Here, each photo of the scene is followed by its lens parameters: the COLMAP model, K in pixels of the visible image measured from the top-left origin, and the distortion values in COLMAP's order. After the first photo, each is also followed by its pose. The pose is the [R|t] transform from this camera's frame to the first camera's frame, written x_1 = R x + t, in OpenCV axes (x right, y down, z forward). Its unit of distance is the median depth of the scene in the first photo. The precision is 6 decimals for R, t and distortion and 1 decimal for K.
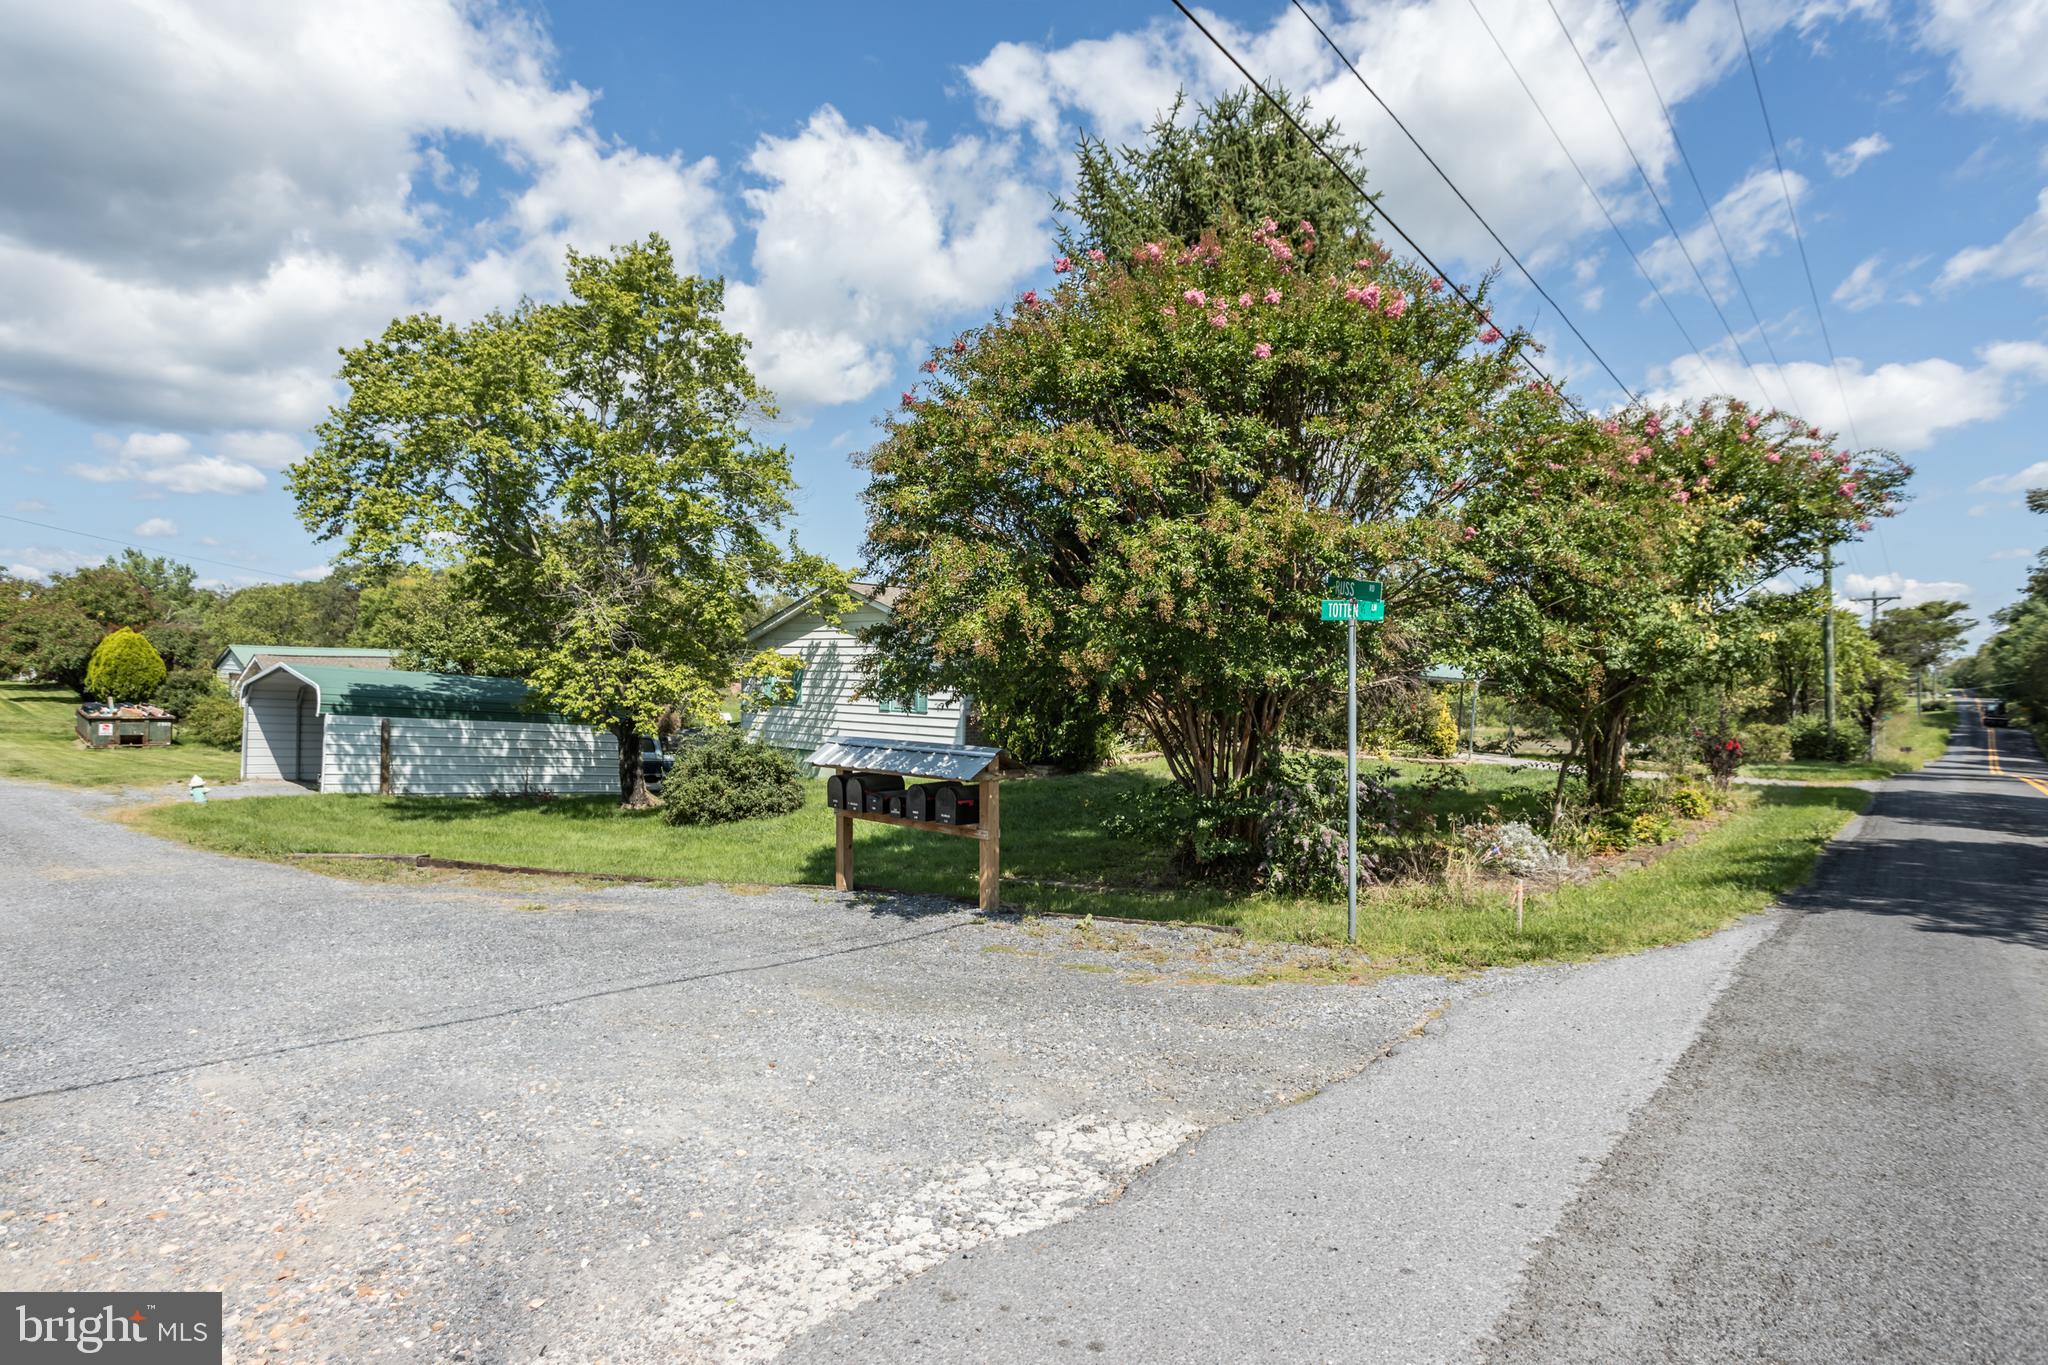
lens RADIAL K [[1016.8, 0, 1024.0], [0, 1016.8, 682.5], [0, 0, 1]] dist [-0.049276, 0.023540]
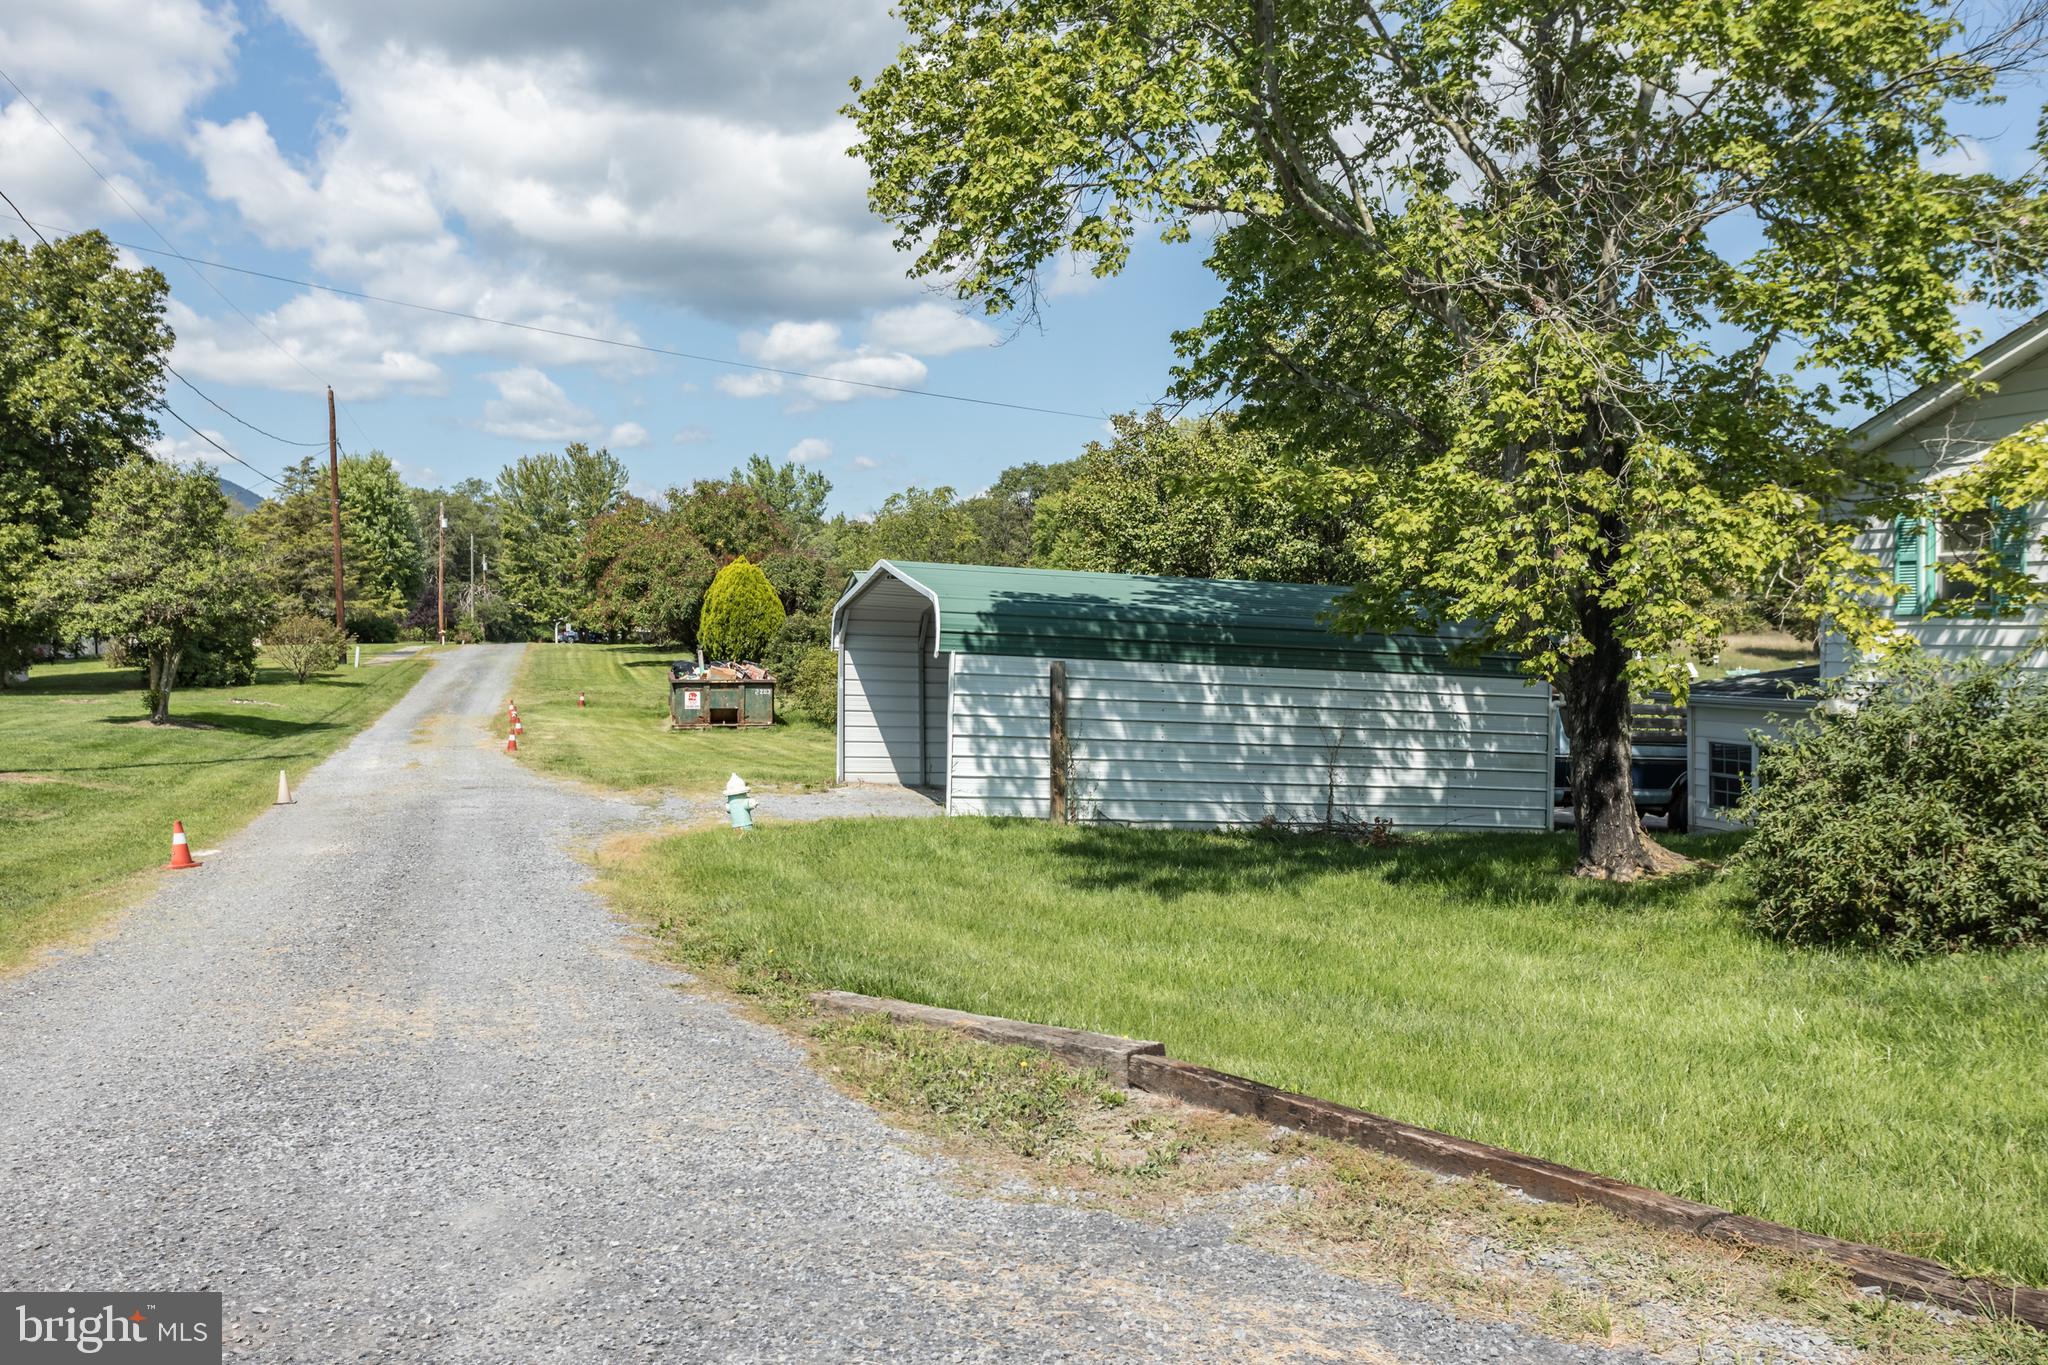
lens RADIAL K [[1803.7, 0, 1024.0], [0, 1803.7, 682.5], [0, 0, 1]] dist [-0.144233, 0.001535]
pose [[0.828155, -0.007485, -0.560449, -0.165027], [0.024731, 0.999425, 0.023196, 0.024585], [0.559953, -0.033070, 0.827864, 0.270332]]
